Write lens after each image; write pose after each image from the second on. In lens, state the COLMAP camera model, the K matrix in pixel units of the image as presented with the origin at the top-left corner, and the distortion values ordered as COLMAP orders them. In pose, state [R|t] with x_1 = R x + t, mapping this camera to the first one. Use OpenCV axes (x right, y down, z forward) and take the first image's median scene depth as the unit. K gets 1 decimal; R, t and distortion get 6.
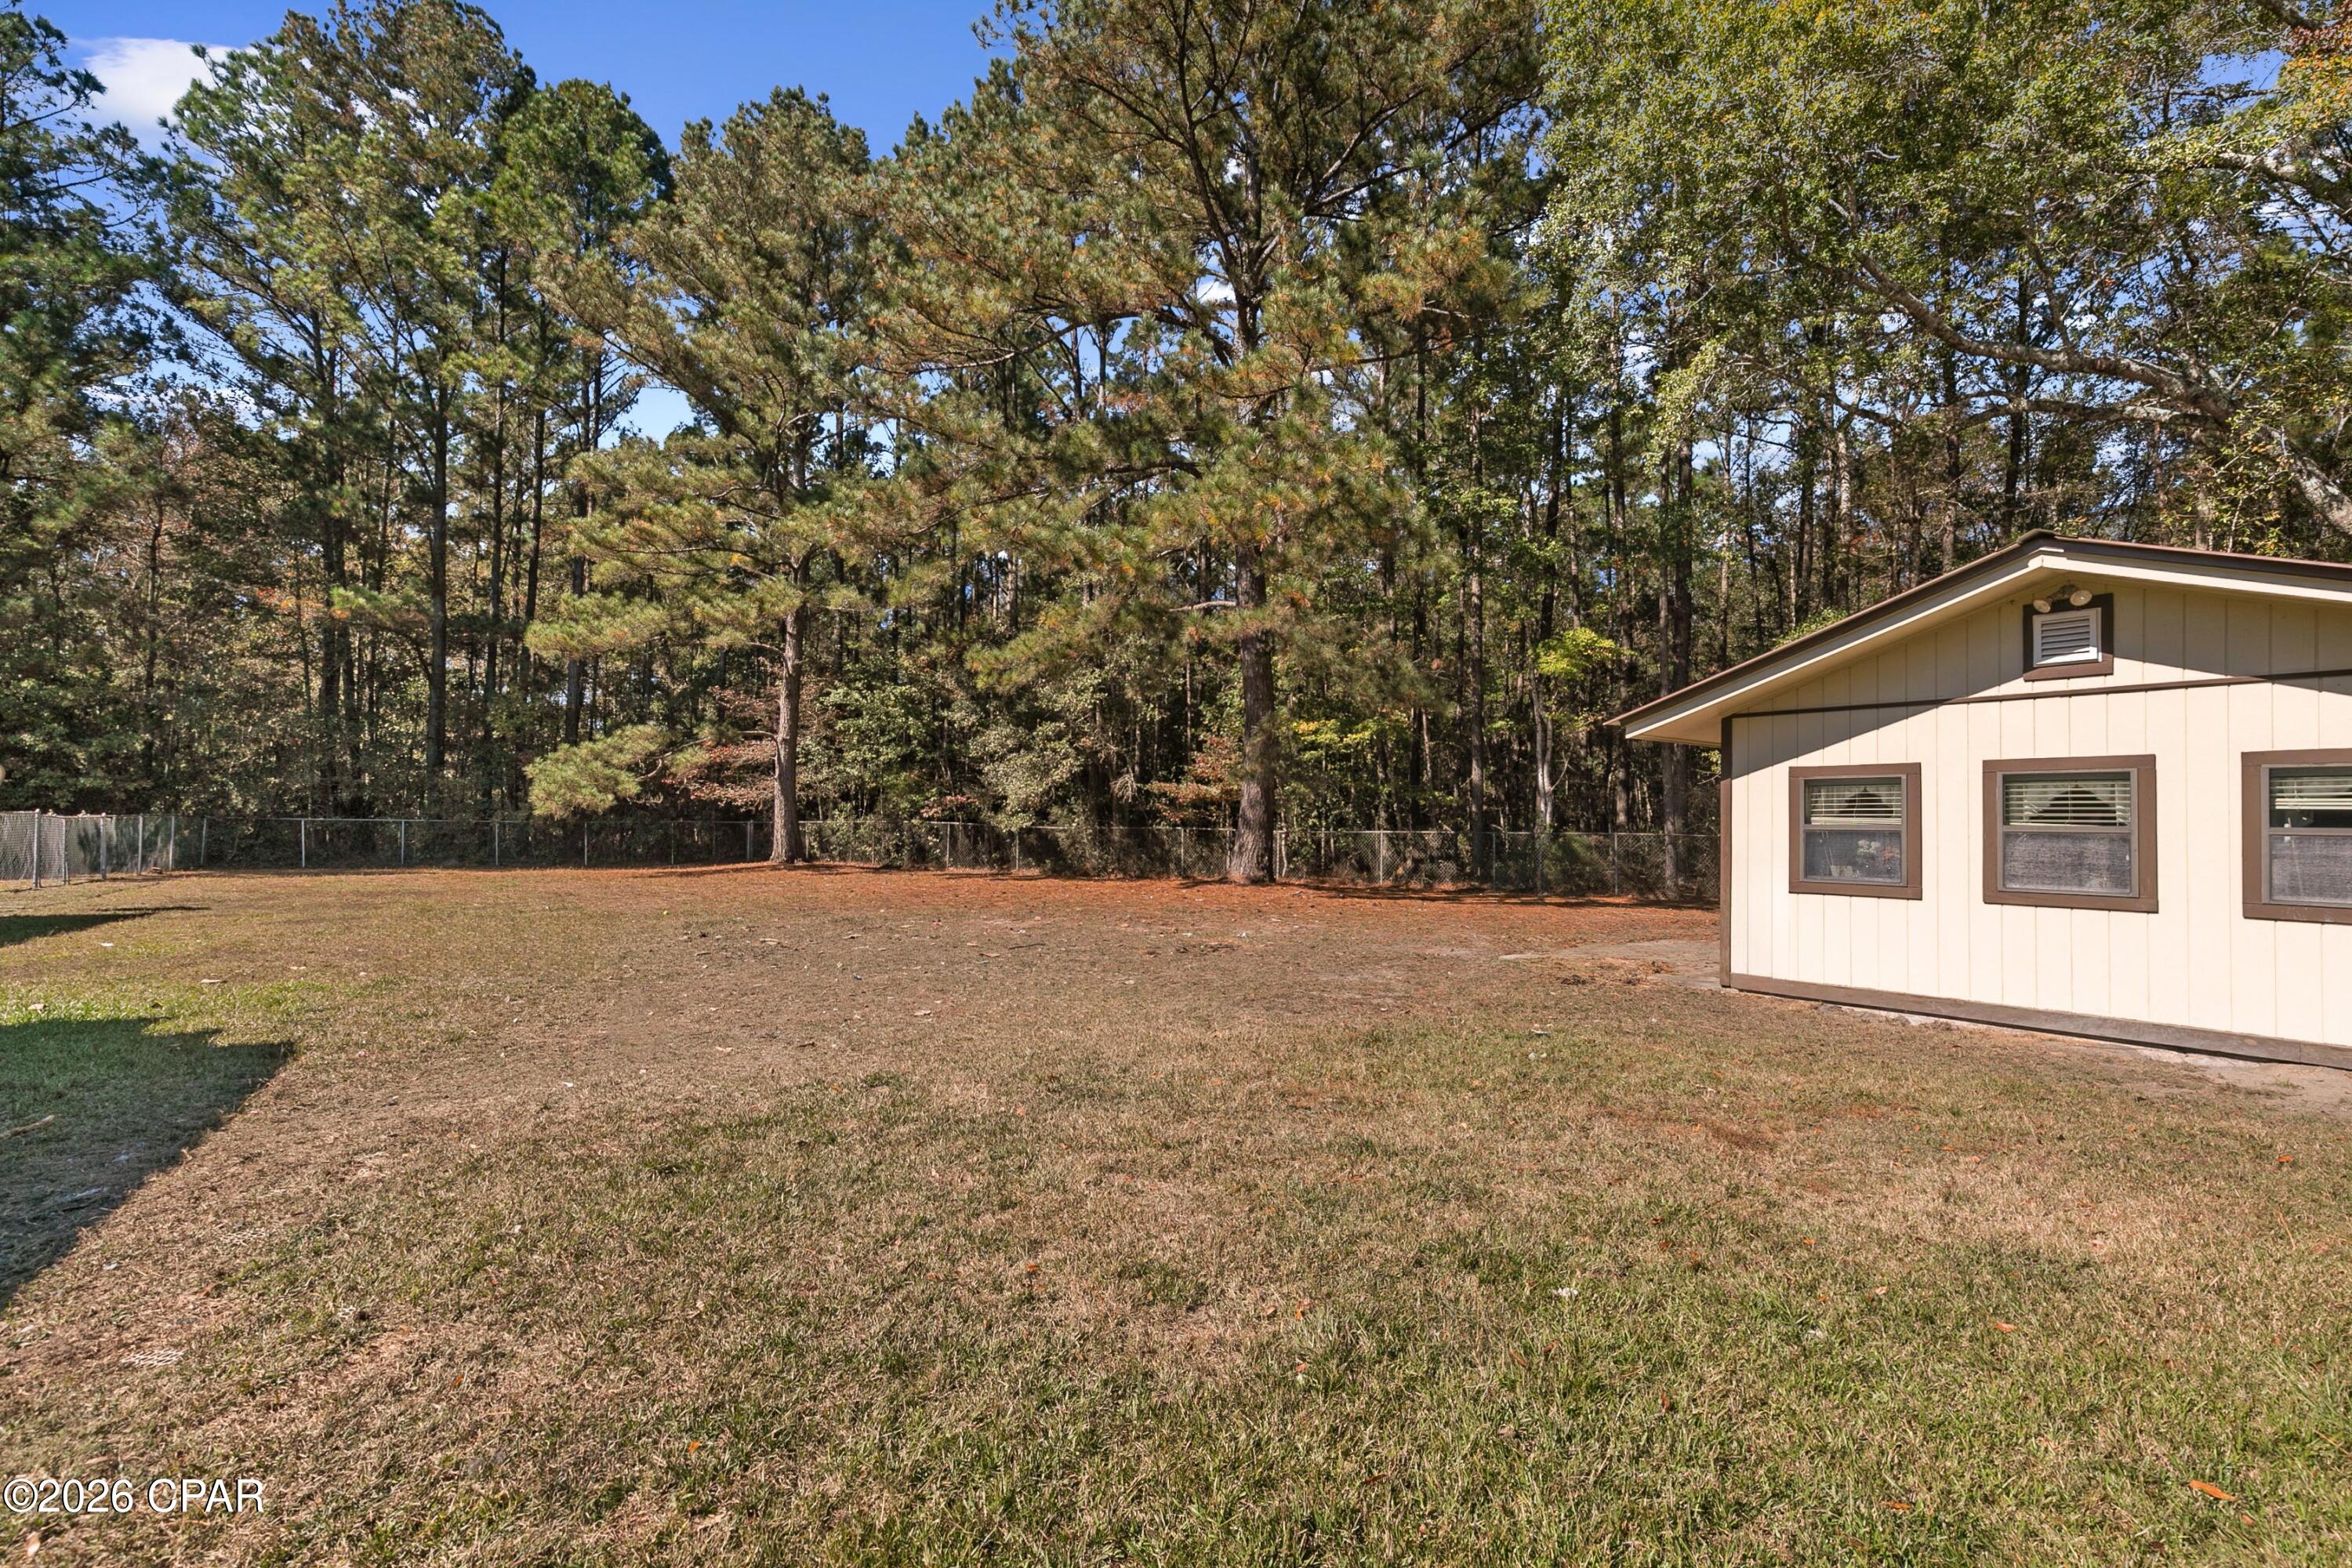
lens RADIAL K [[1062.5, 0, 1174.9], [0, 1062.5, 798.4], [0, 0, 1]] dist [0.001493, -0.000079]
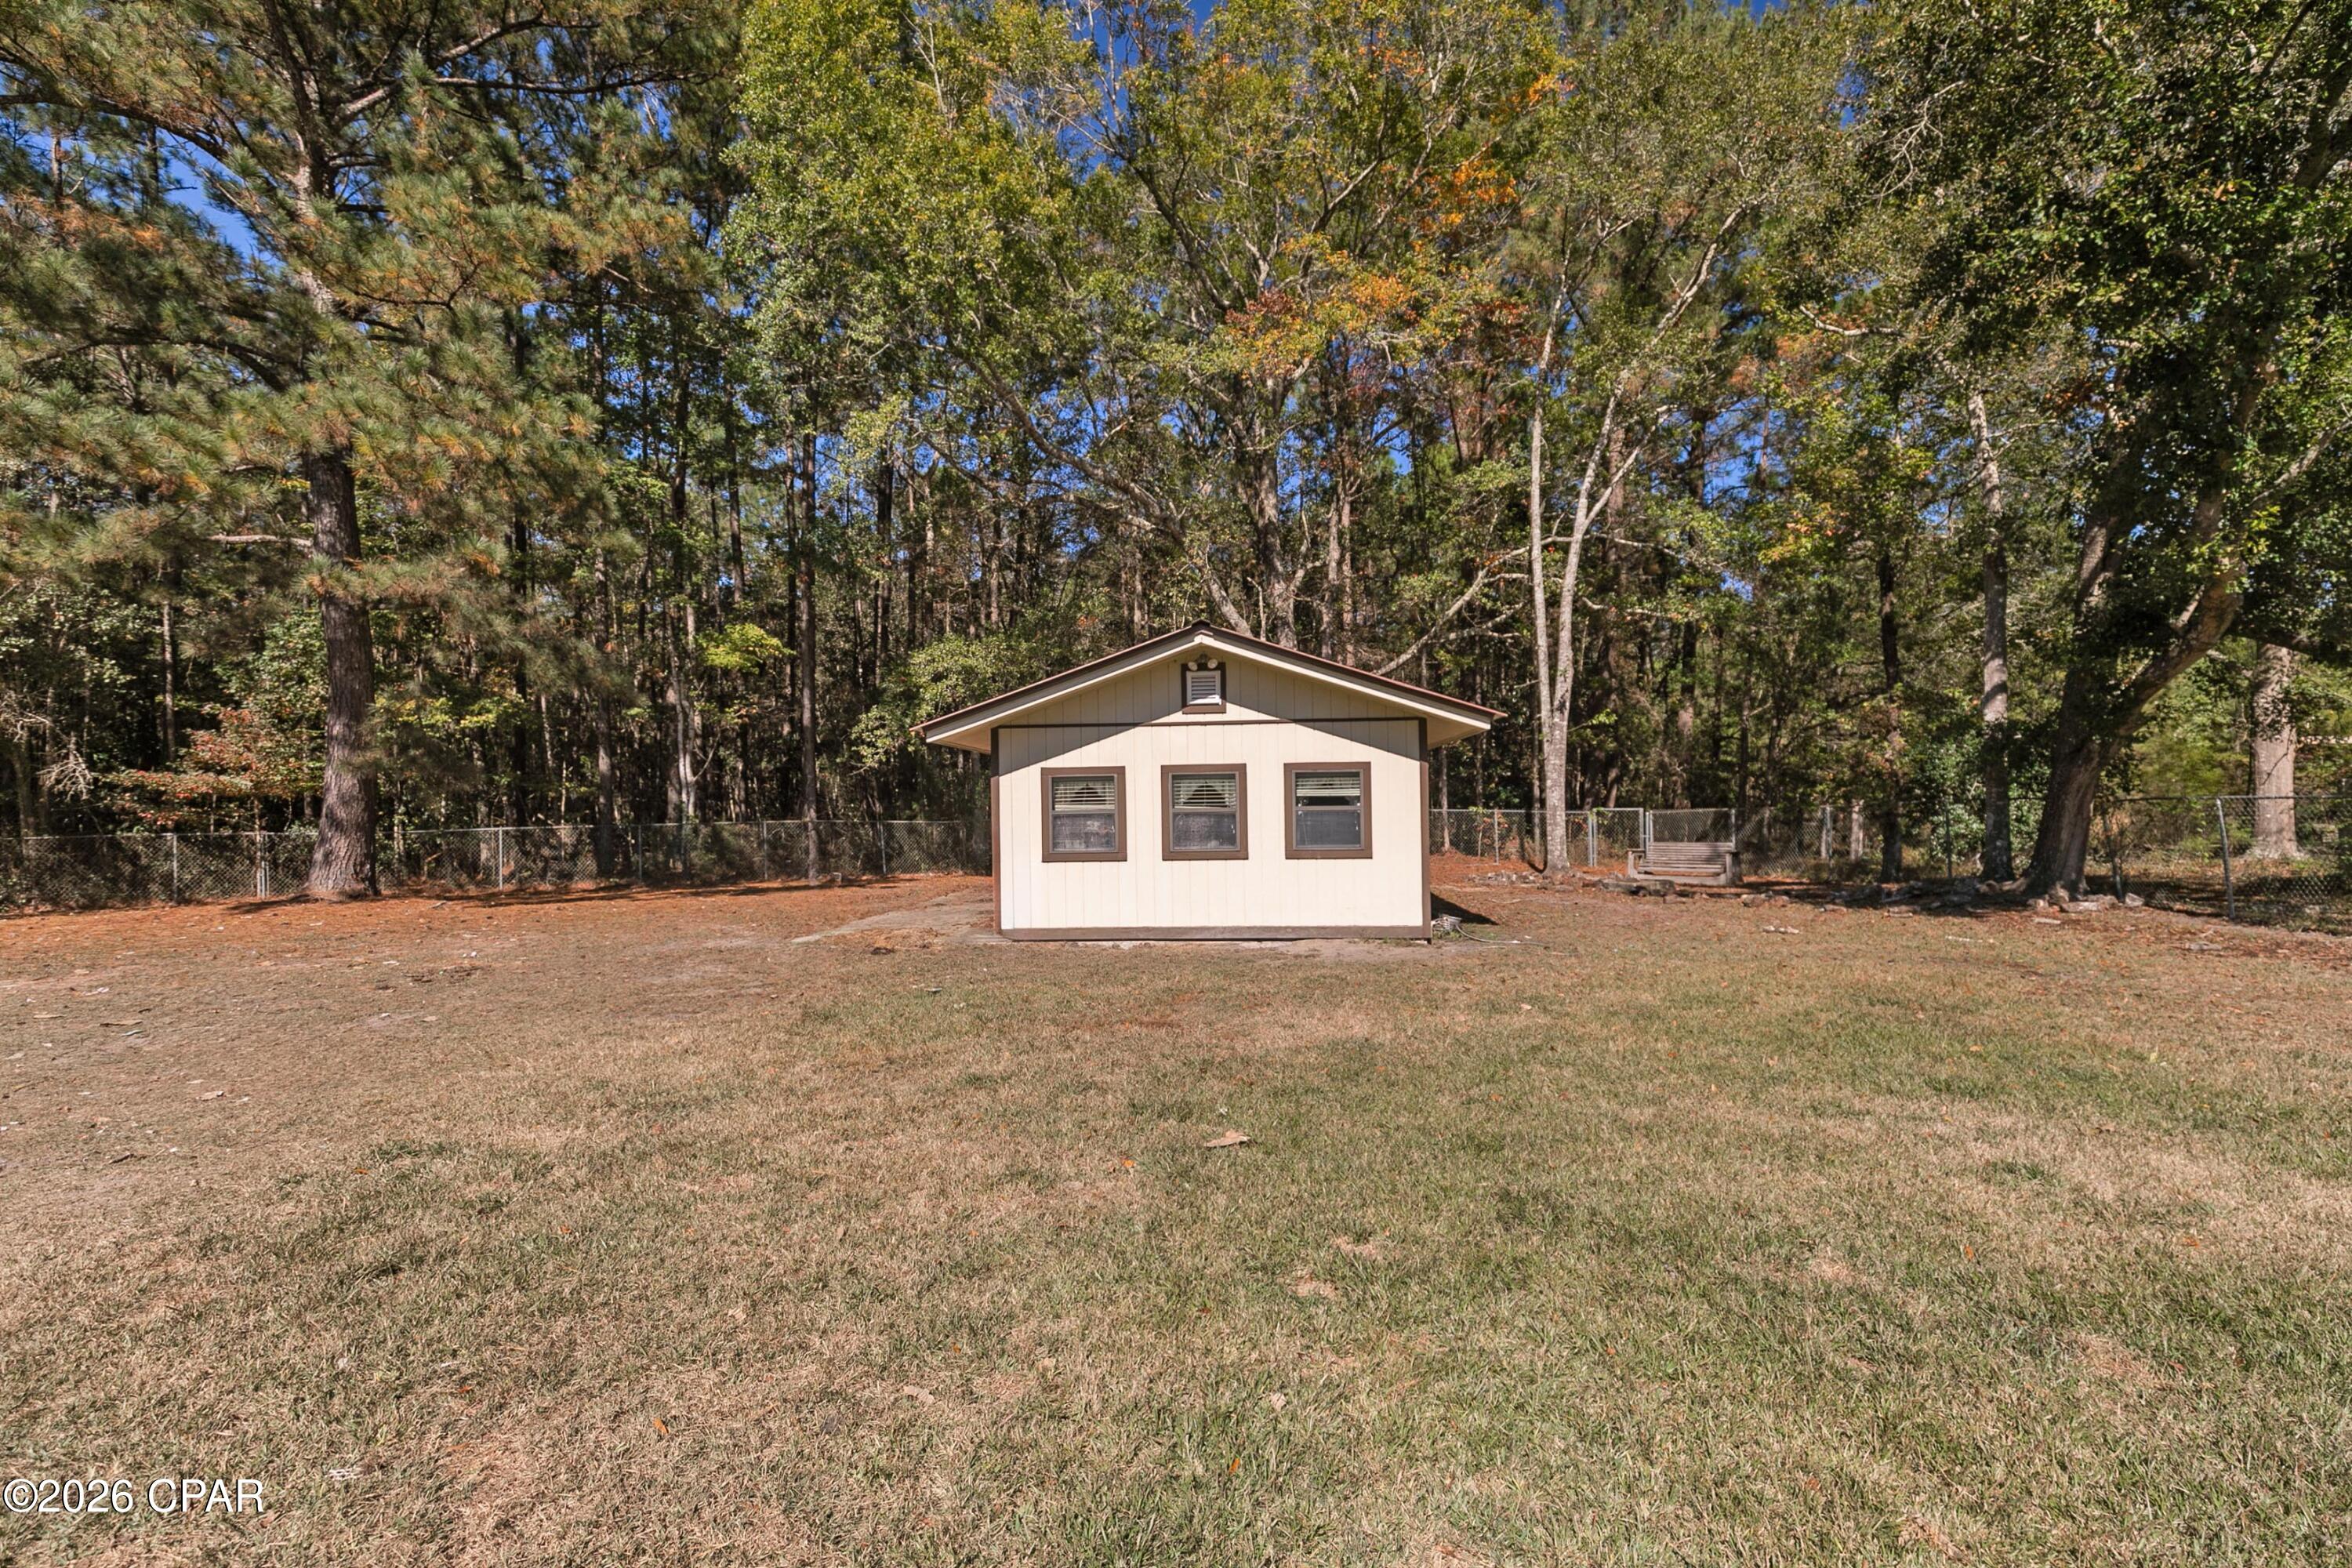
lens RADIAL K [[1083.8, 0, 1176.0], [0, 1083.8, 784.0], [0, 0, 1]] dist [0.004613, -0.000224]
pose [[0.648180, -0.006333, 0.761461, -0.344440], [0.006247, 0.999976, 0.002999, -0.012100], [-0.761461, 0.002813, 0.648204, -0.001962]]
